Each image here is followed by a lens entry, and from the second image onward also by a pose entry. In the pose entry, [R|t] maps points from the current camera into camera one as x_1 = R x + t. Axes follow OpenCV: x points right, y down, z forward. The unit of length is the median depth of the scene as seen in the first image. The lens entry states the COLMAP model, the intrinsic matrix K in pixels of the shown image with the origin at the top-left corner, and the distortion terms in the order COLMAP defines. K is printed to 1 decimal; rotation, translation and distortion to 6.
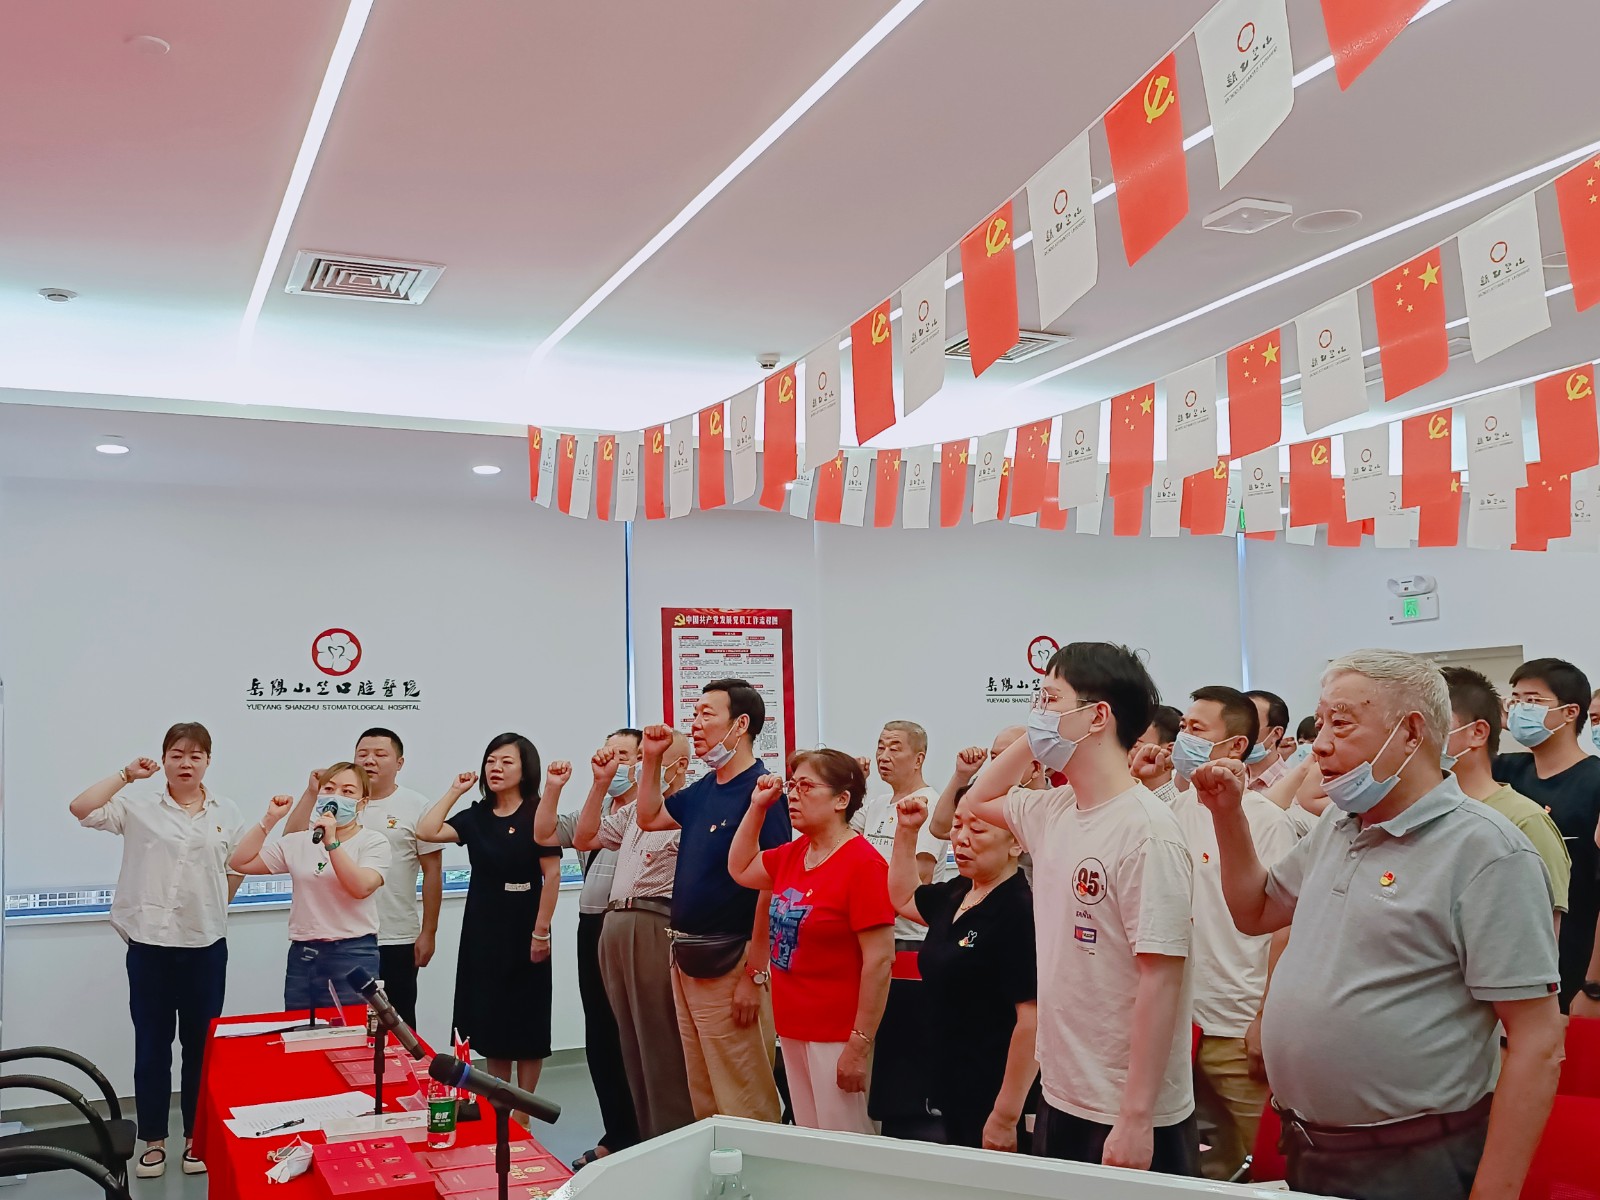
lens RADIAL K [[1508.9, 0, 800.0], [0, 1508.9, 600.0], [0, 0, 1]] dist [0.367676, -1.018129]
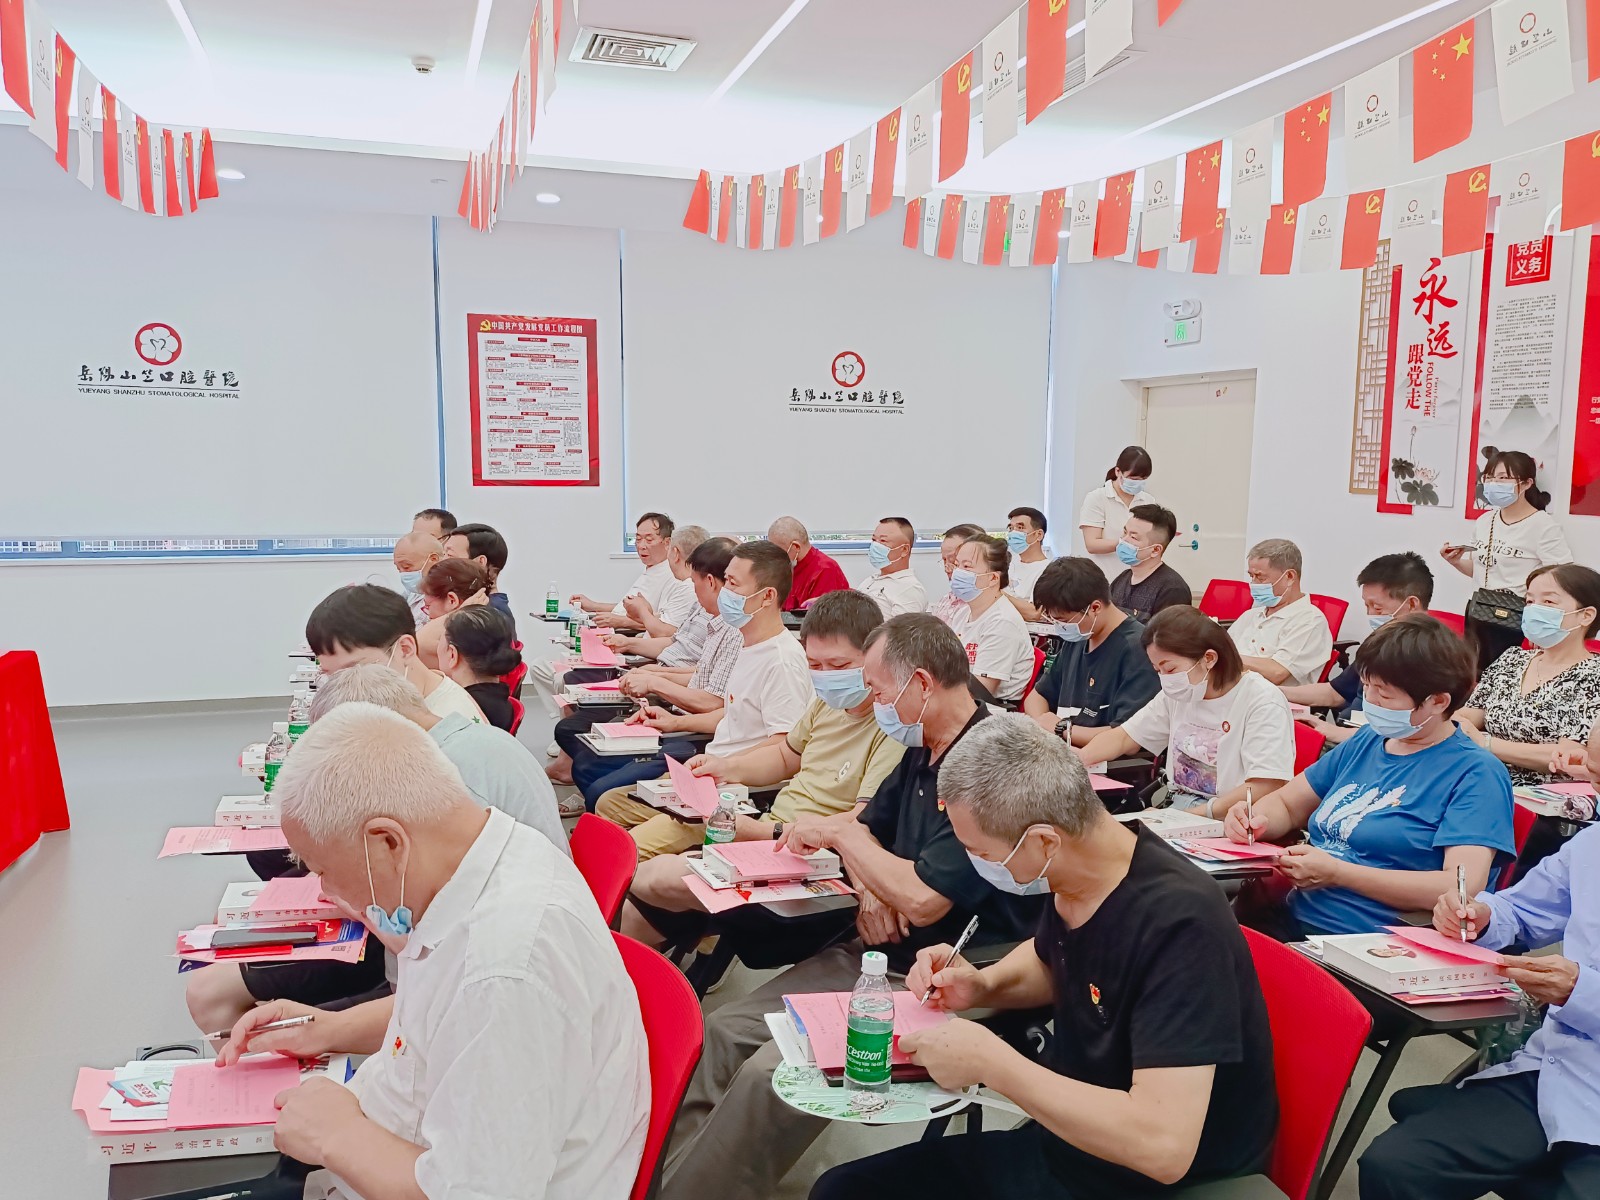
lens RADIAL K [[1251.8, 0, 800.0], [0, 1251.8, 600.0], [0, 0, 1]] dist [-0.014744, -0.014596]
pose [[0.995607, 0.047008, -0.080973, 0.224131], [-0.028446, 0.975814, 0.216745, 0.004373], [0.089203, -0.213489, 0.972864, 0.092029]]
